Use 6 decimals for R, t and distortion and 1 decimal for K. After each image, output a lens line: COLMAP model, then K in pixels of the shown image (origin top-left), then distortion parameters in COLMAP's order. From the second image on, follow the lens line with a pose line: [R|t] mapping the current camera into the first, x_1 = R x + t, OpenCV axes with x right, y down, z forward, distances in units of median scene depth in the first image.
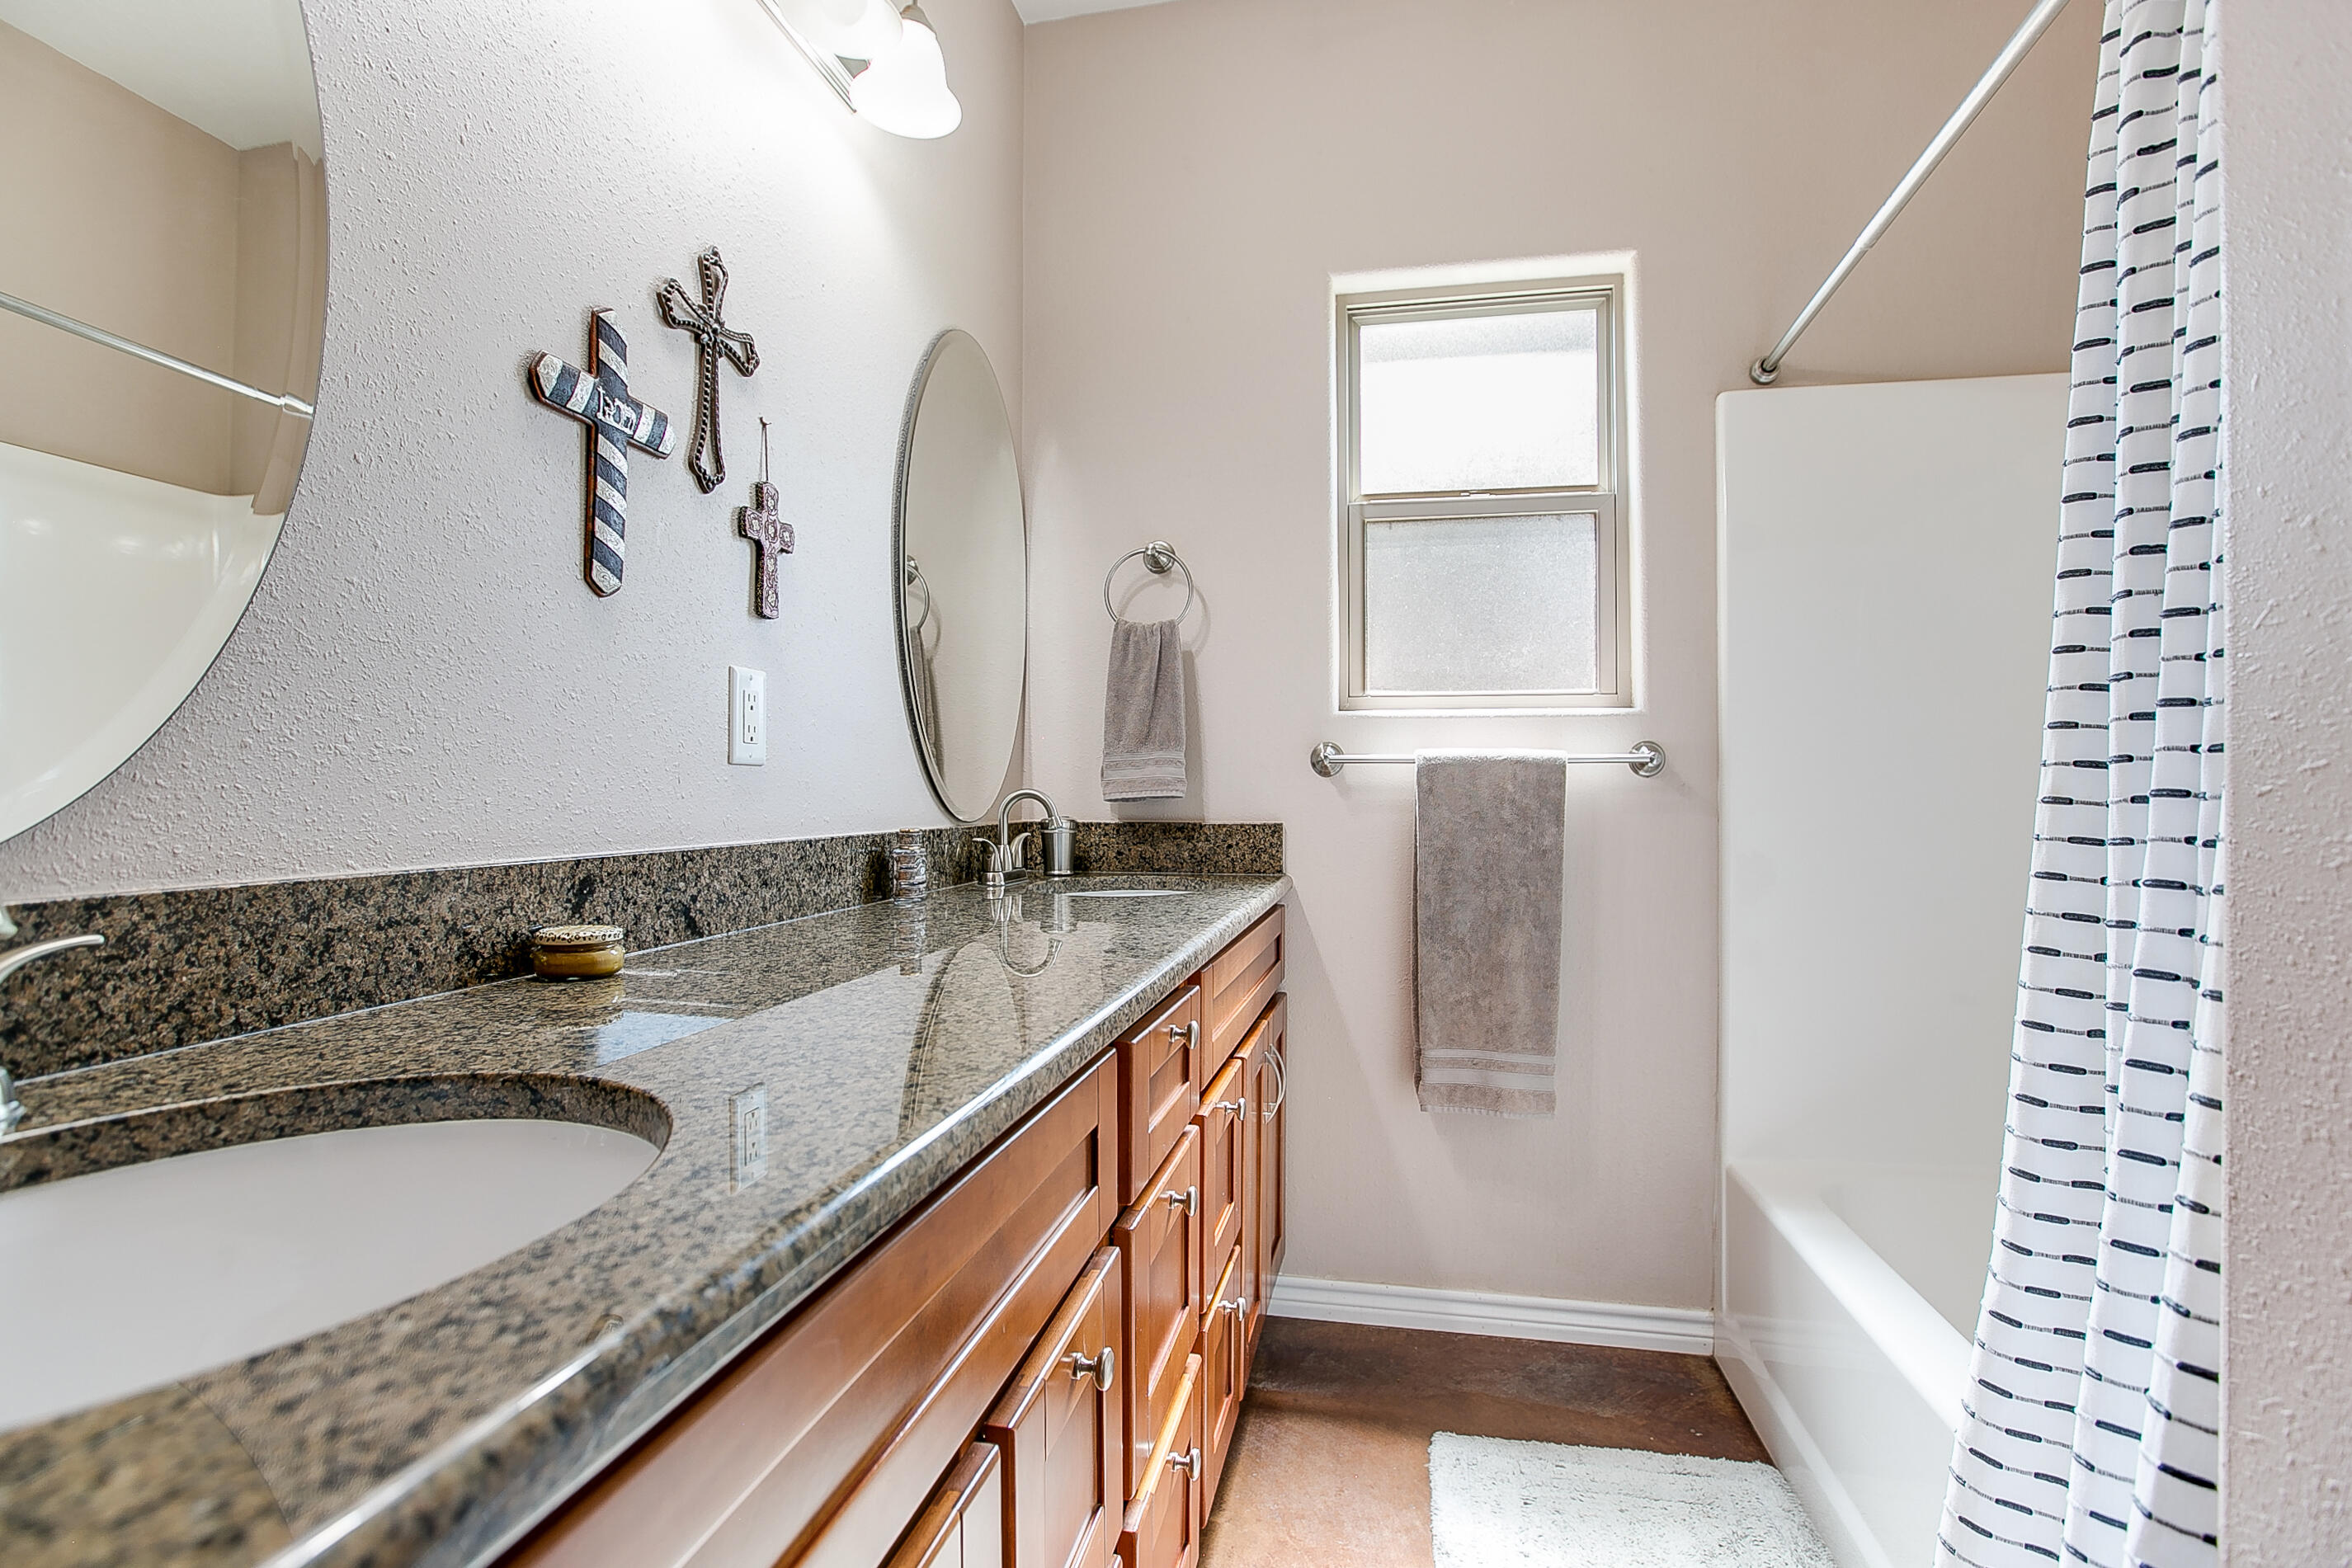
lens RADIAL K [[1104.6, 0, 1155.6], [0, 1104.6, 784.1], [0, 0, 1]] dist [-0.042941, 0.011398]
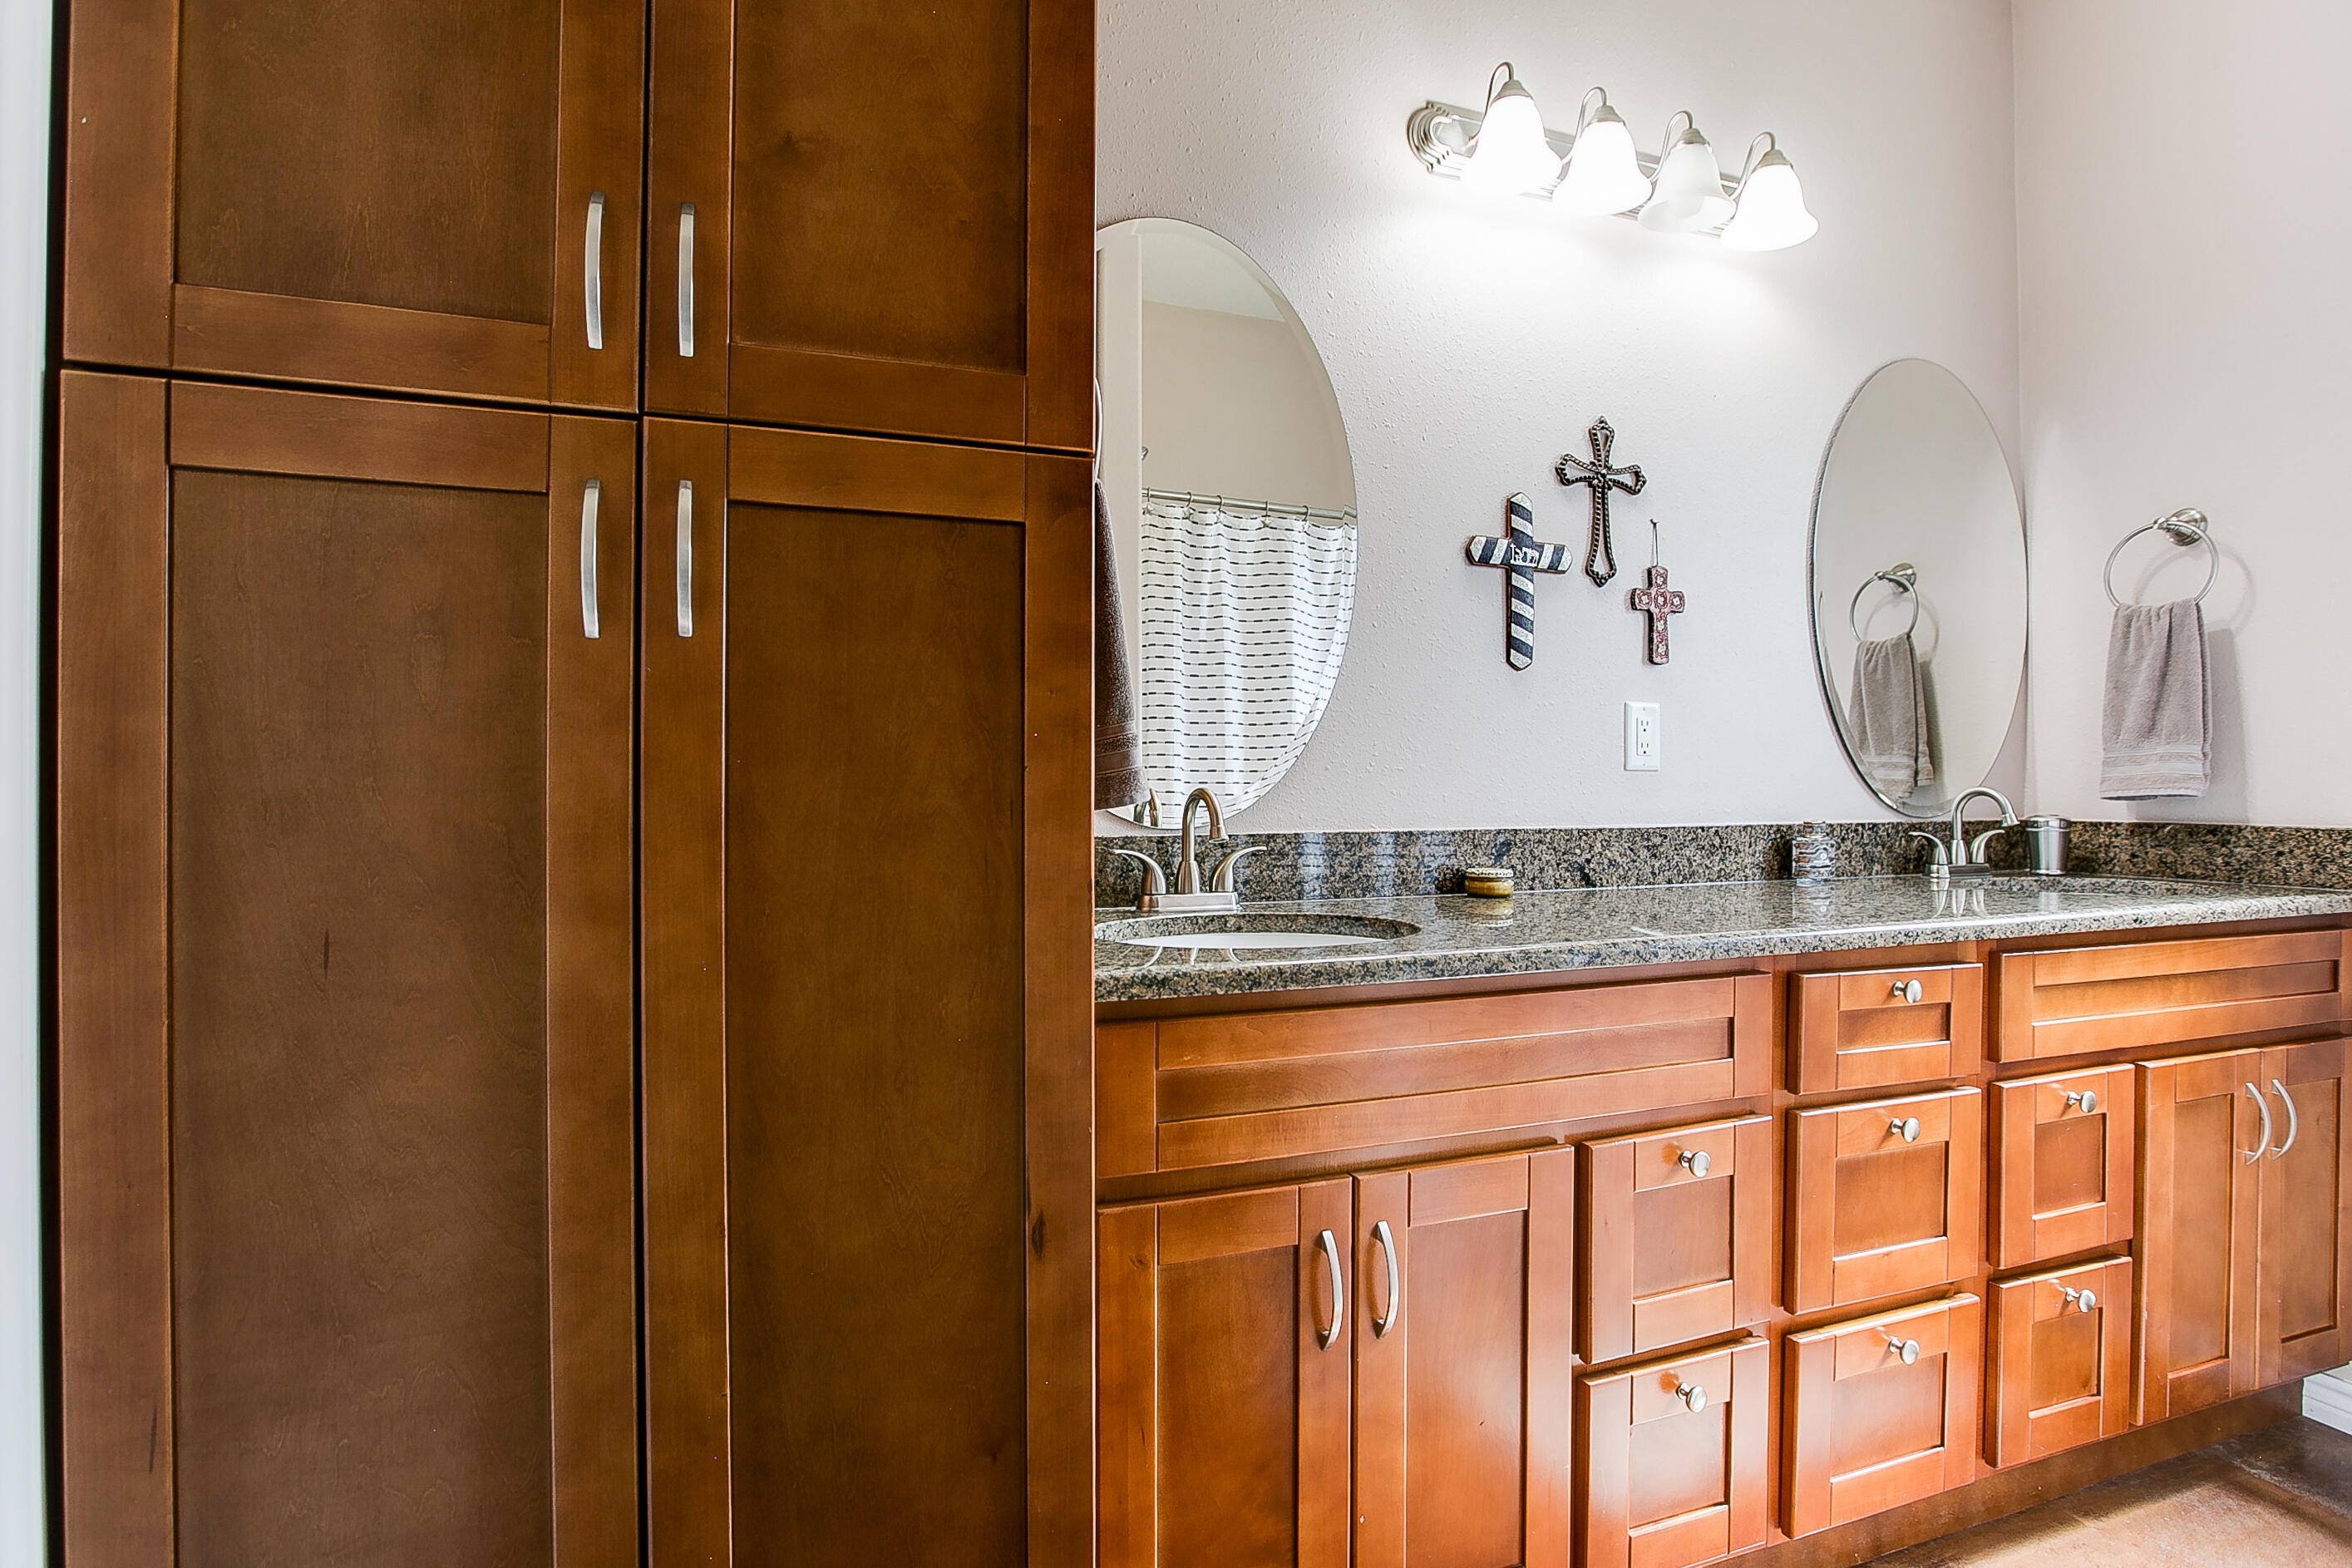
lens RADIAL K [[1104.7, 0, 1179.7], [0, 1104.7, 785.6], [0, 0, 1]] dist [-0.042941, 0.011398]
pose [[0.541516, -0.001533, -0.840689, 0.522153], [0.005630, 0.999983, 0.001803, -0.004550], [0.840671, -0.005710, 0.541515, -0.276865]]
